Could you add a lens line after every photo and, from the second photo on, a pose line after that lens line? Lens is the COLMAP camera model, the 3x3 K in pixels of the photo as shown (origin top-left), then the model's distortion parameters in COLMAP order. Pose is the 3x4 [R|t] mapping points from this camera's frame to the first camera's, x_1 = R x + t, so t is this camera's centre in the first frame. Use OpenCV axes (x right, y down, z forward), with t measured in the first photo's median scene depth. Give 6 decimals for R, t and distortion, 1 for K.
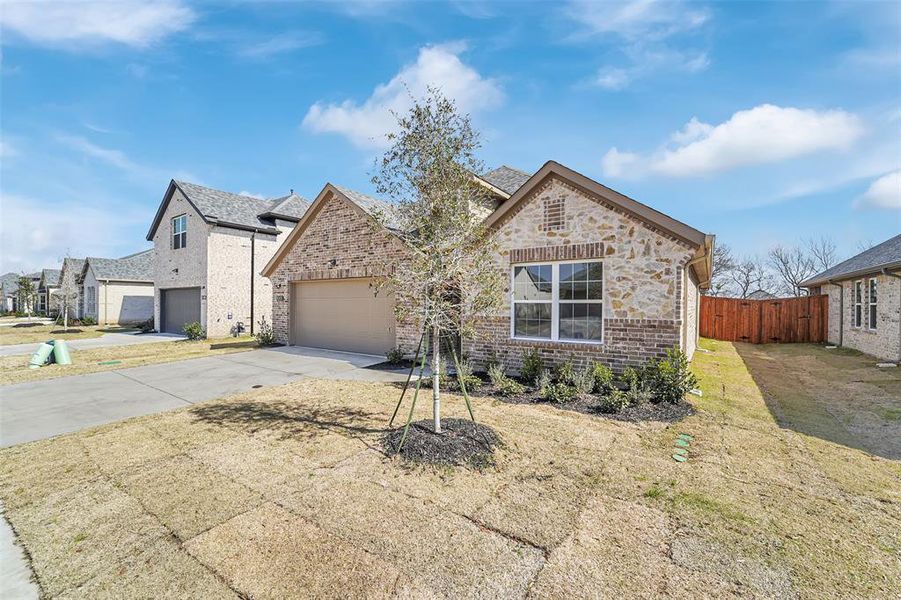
lens RADIAL K [[376.4, 0, 450.0], [0, 376.4, 303.8], [0, 0, 1]] dist [-0.026796, -0.000020]
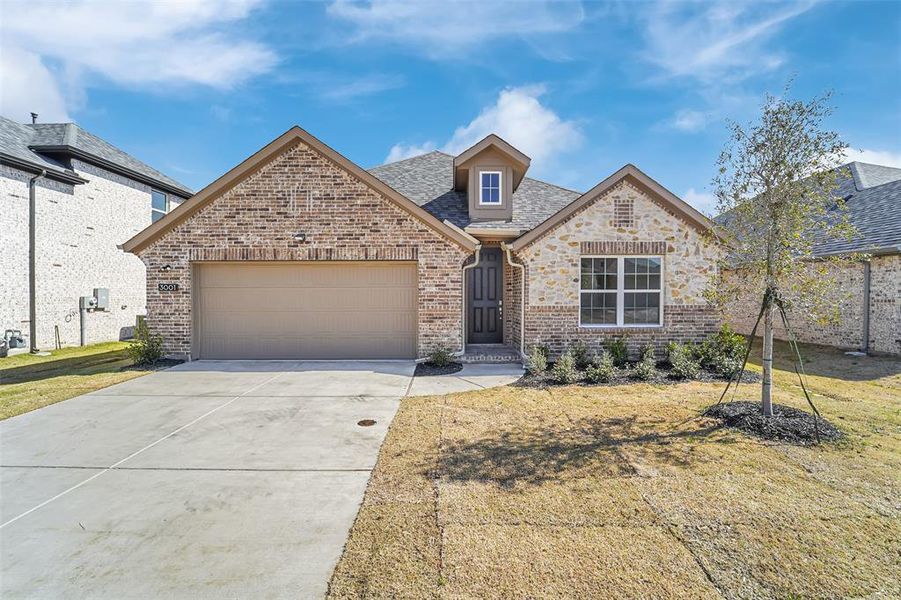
lens RADIAL K [[376.4, 0, 450.0], [0, 376.4, 303.8], [0, 0, 1]] dist [-0.026796, -0.000020]
pose [[0.816790, -0.024937, 0.576396, -0.792926], [0.007401, 0.999436, 0.032751, -0.009314], [-0.576888, -0.022485, 0.816514, 0.392538]]
